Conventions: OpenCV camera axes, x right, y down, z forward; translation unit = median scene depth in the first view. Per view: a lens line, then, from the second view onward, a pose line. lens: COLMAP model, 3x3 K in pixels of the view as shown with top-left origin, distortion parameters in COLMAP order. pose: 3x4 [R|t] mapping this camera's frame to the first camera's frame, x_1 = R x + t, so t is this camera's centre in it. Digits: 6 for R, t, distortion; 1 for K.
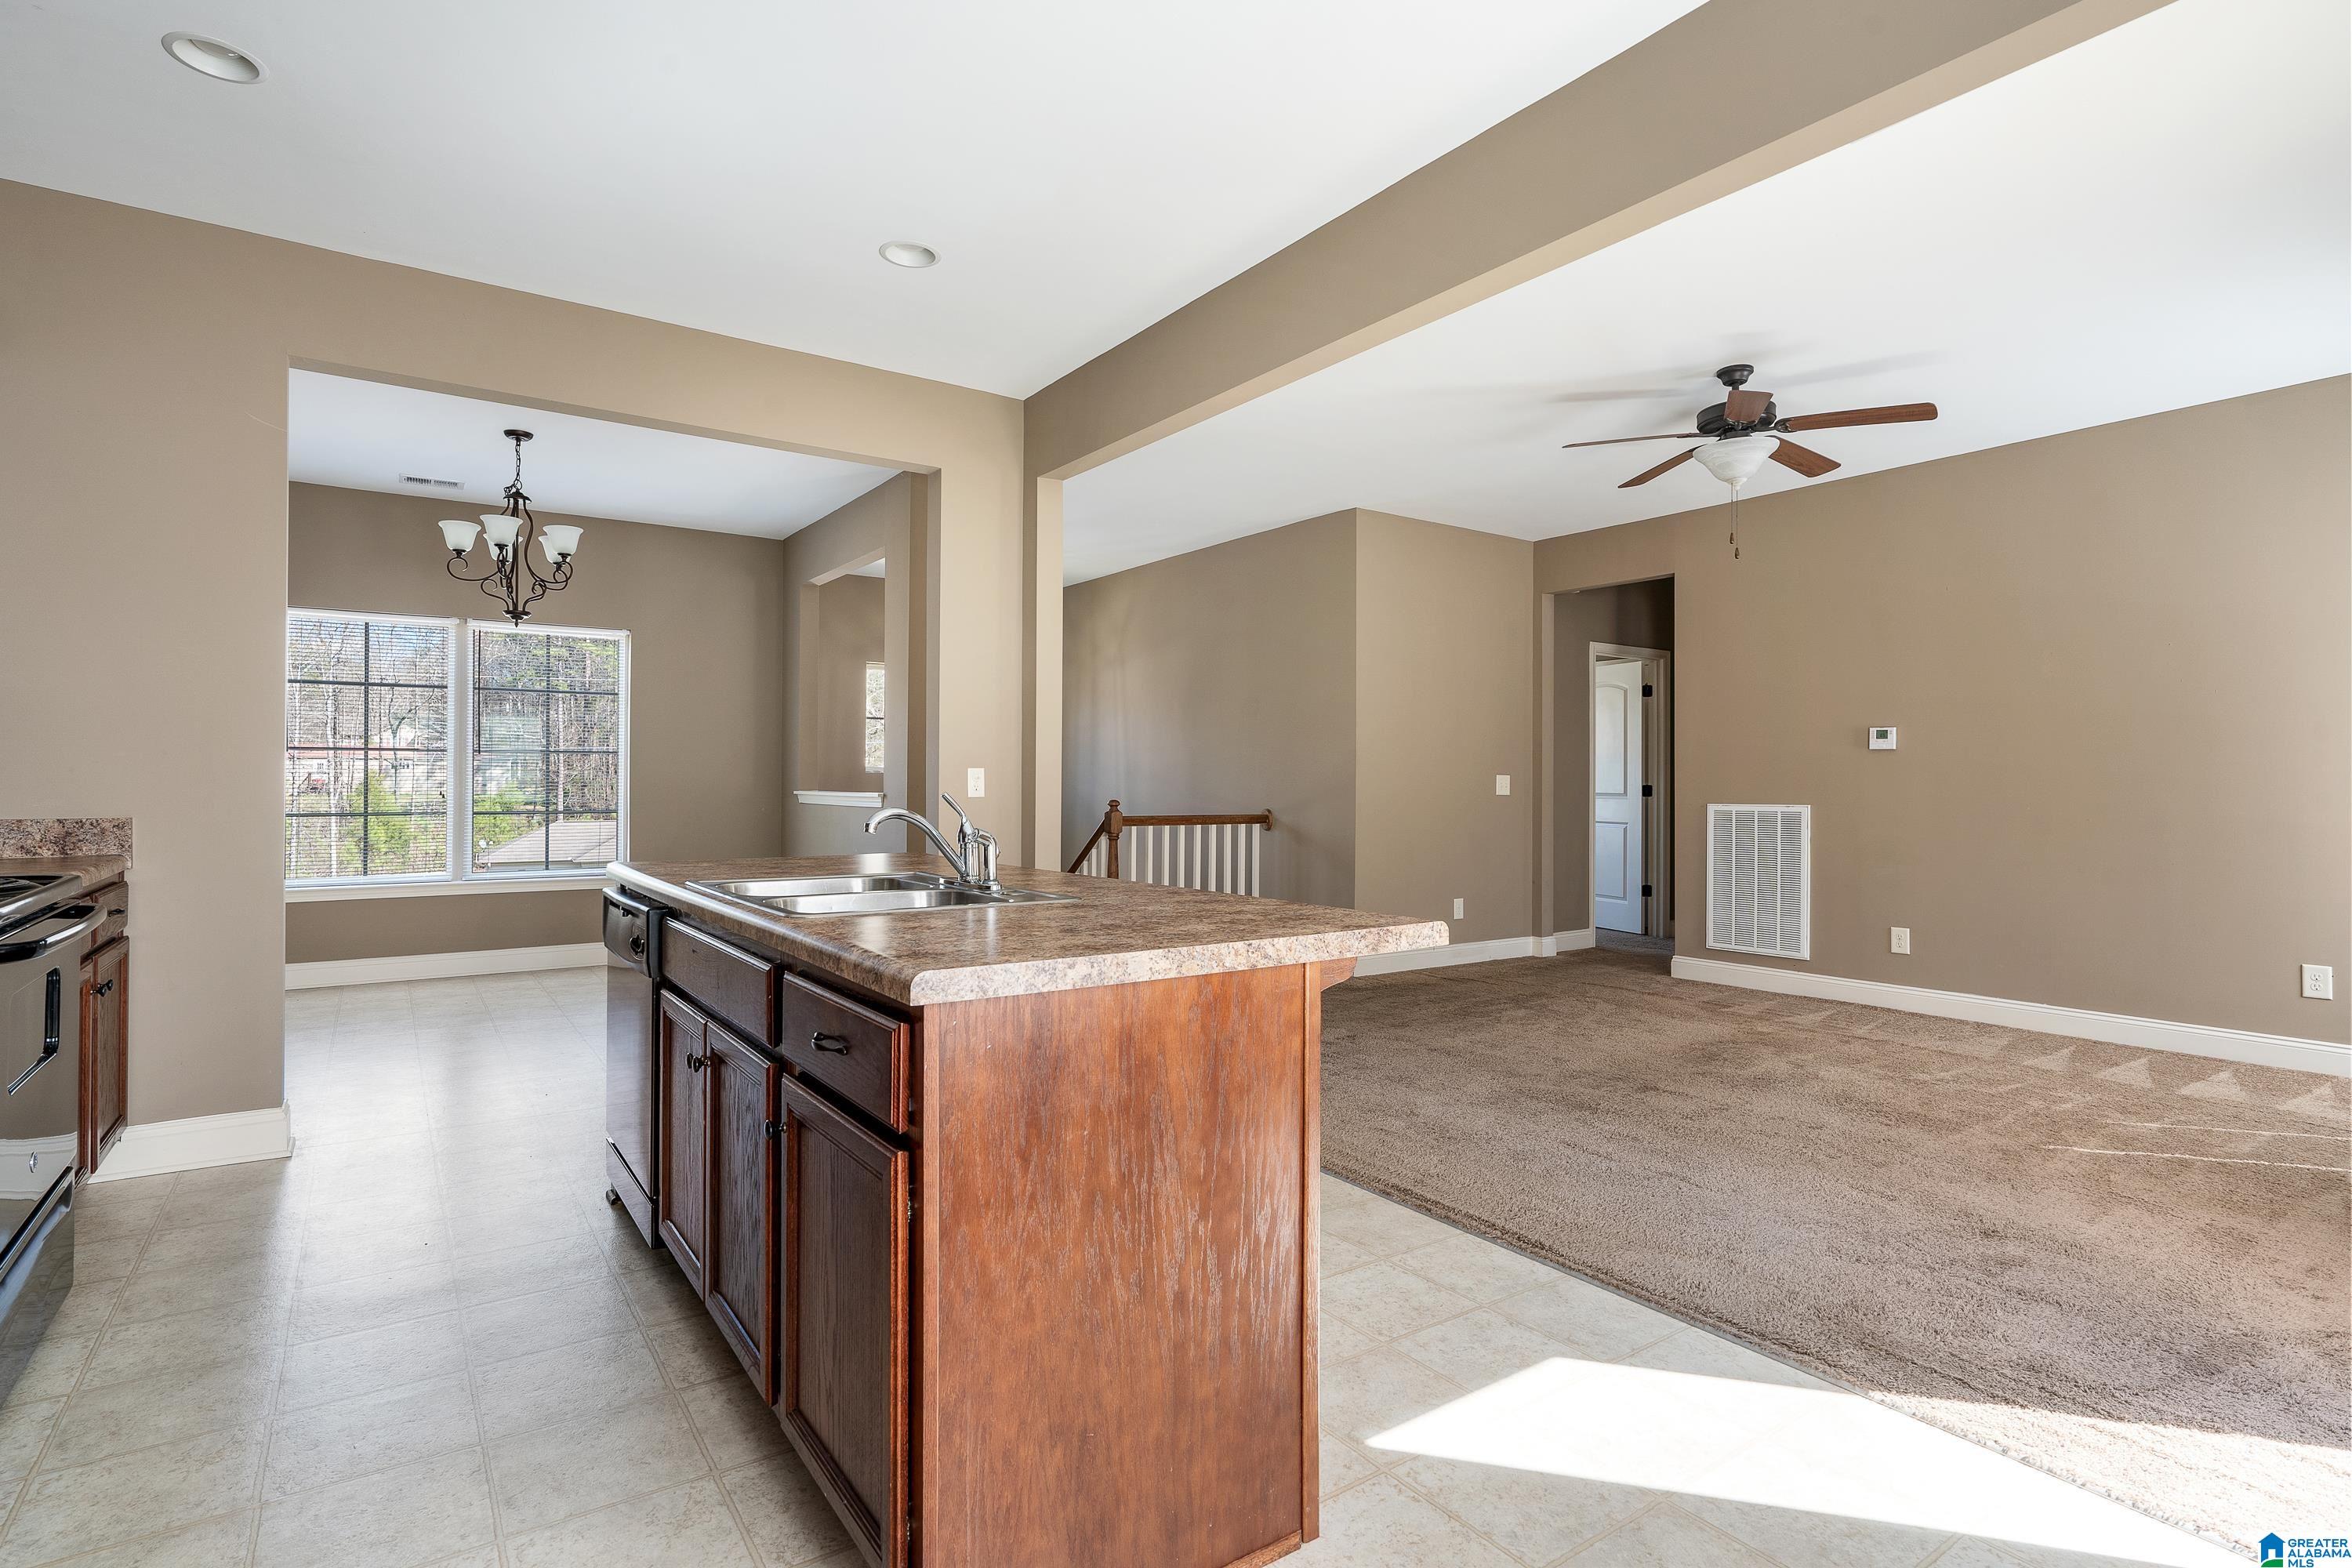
lens RADIAL K [[1152.2, 0, 1185.2], [0, 1152.2, 777.2], [0, 0, 1]] dist [-0.002385, 0.001083]
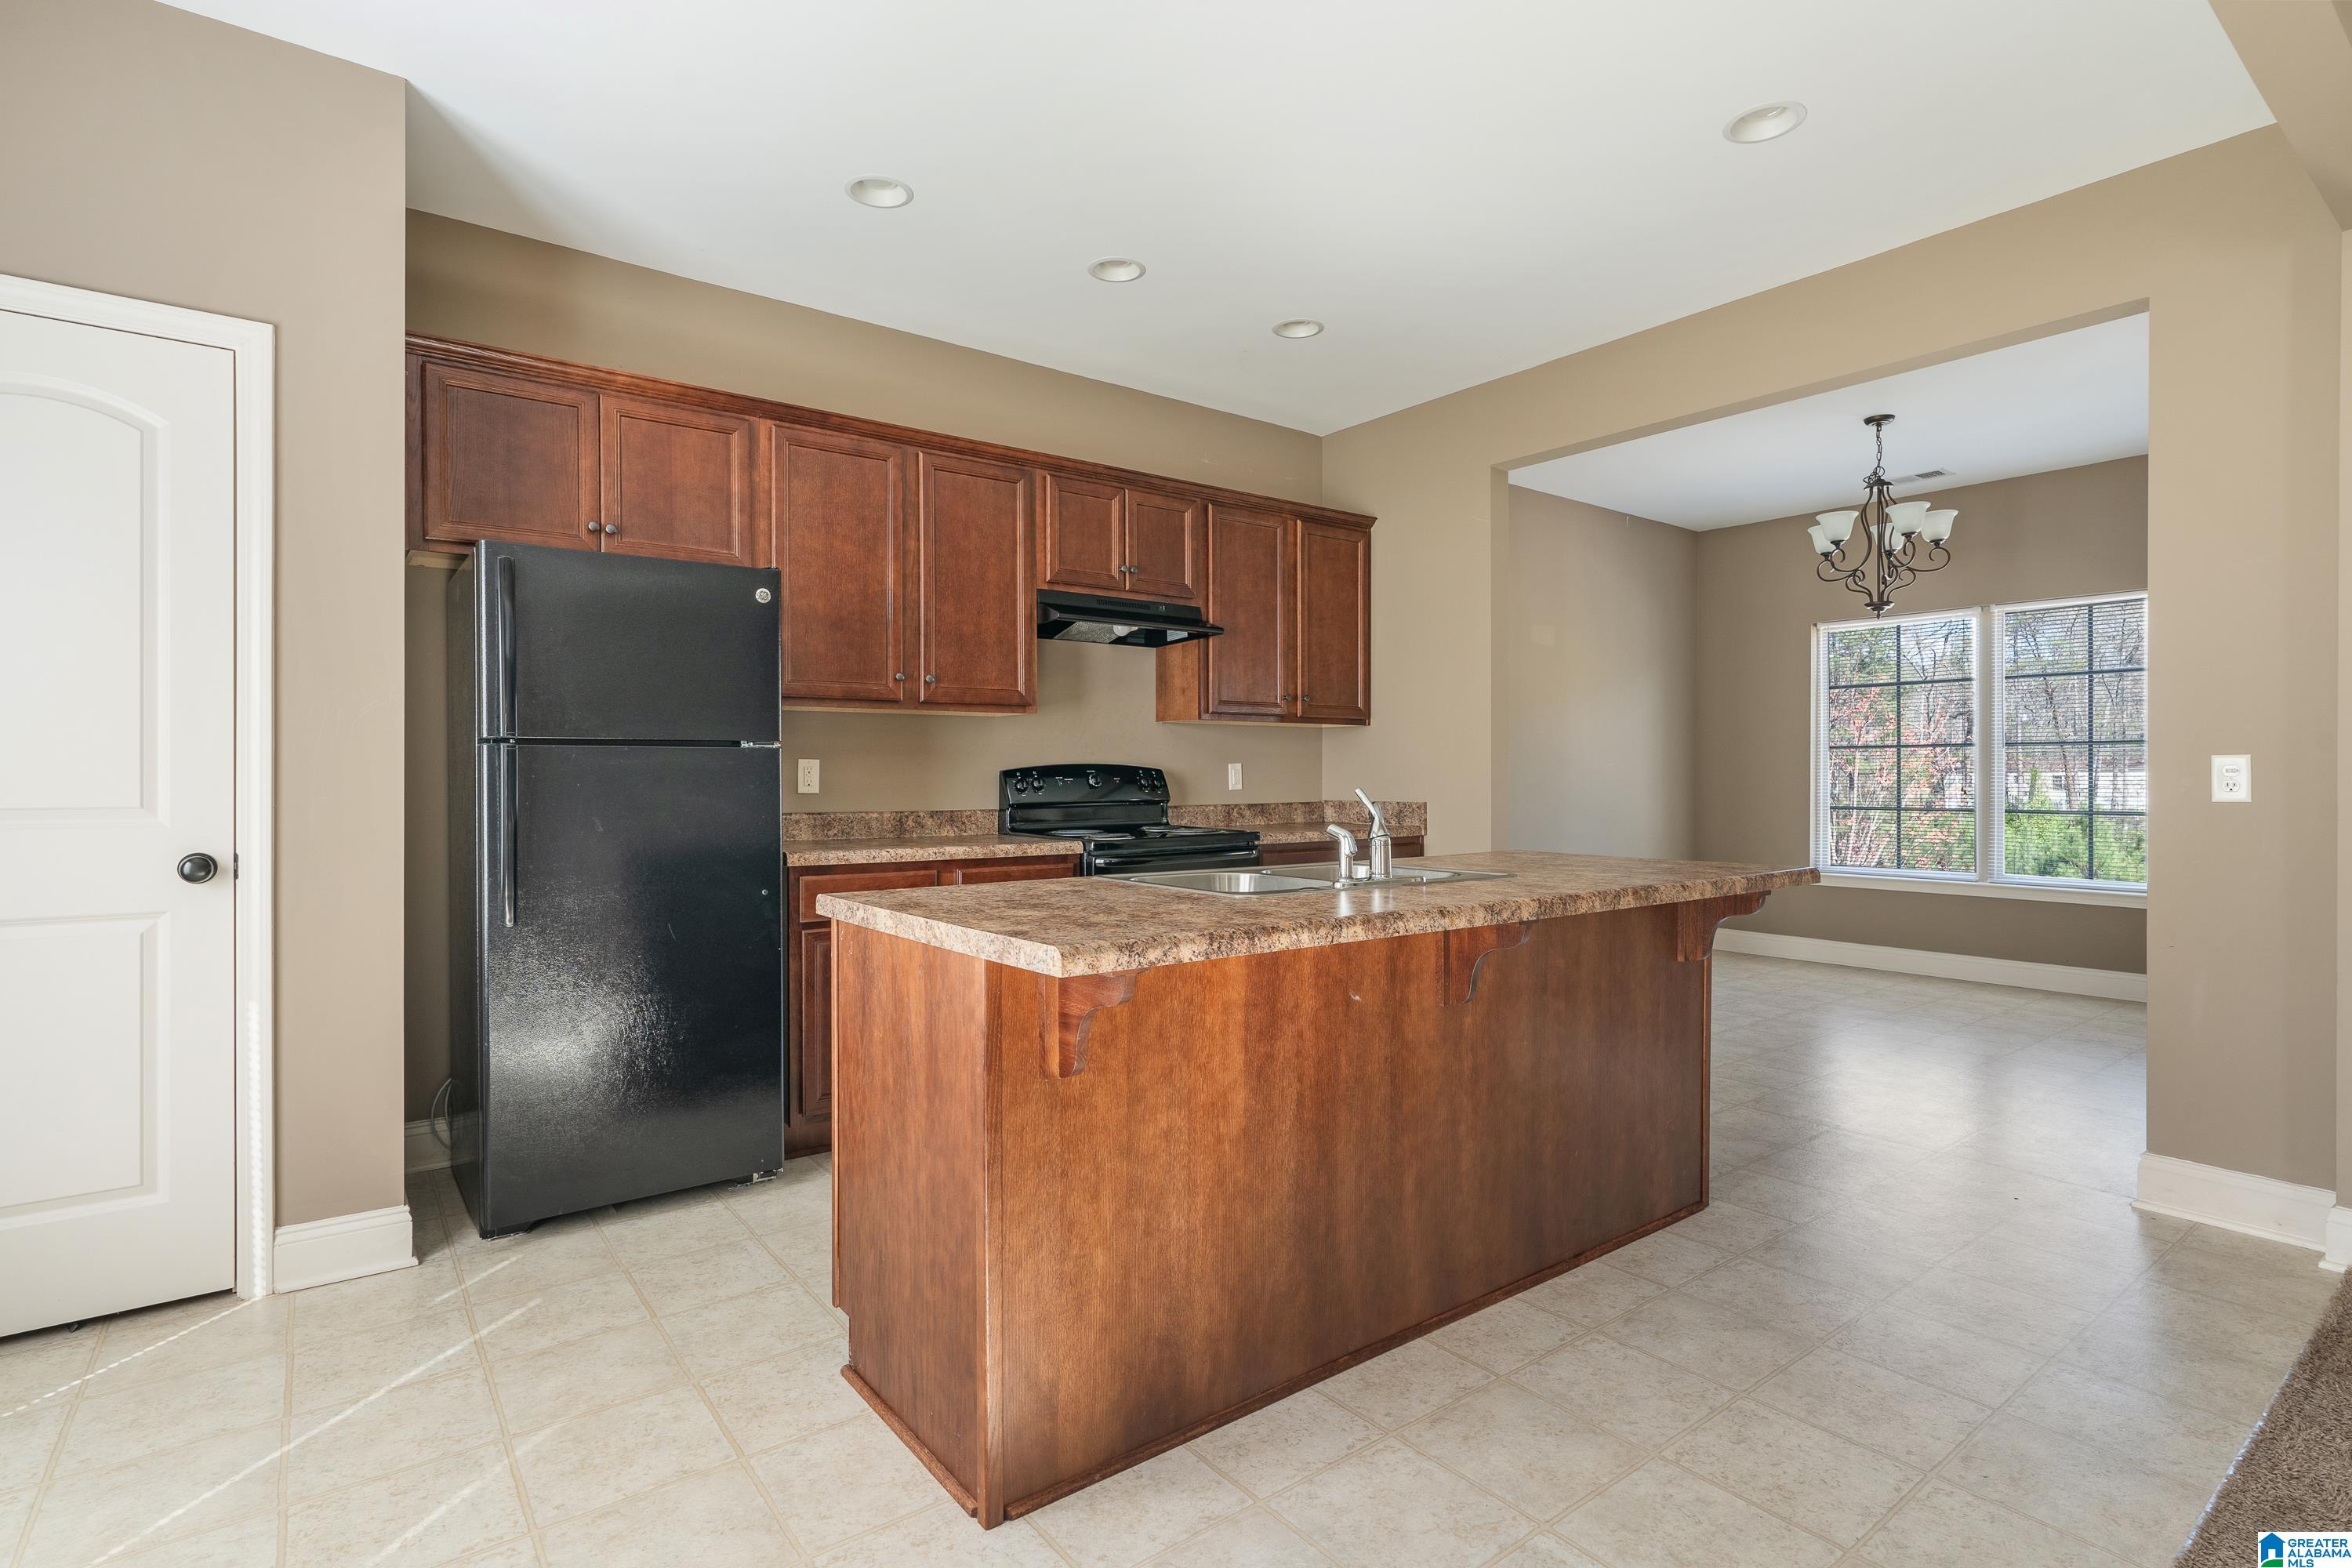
lens RADIAL K [[1152.2, 0, 1172.0], [0, 1152.2, 787.3], [0, 0, 1]] dist [-0.002385, 0.001083]
pose [[0.033361, 0.003721, -0.999436, 0.367208], [0.005275, 0.999978, 0.003899, 0.004309], [0.999429, -0.005403, 0.033341, 0.373395]]
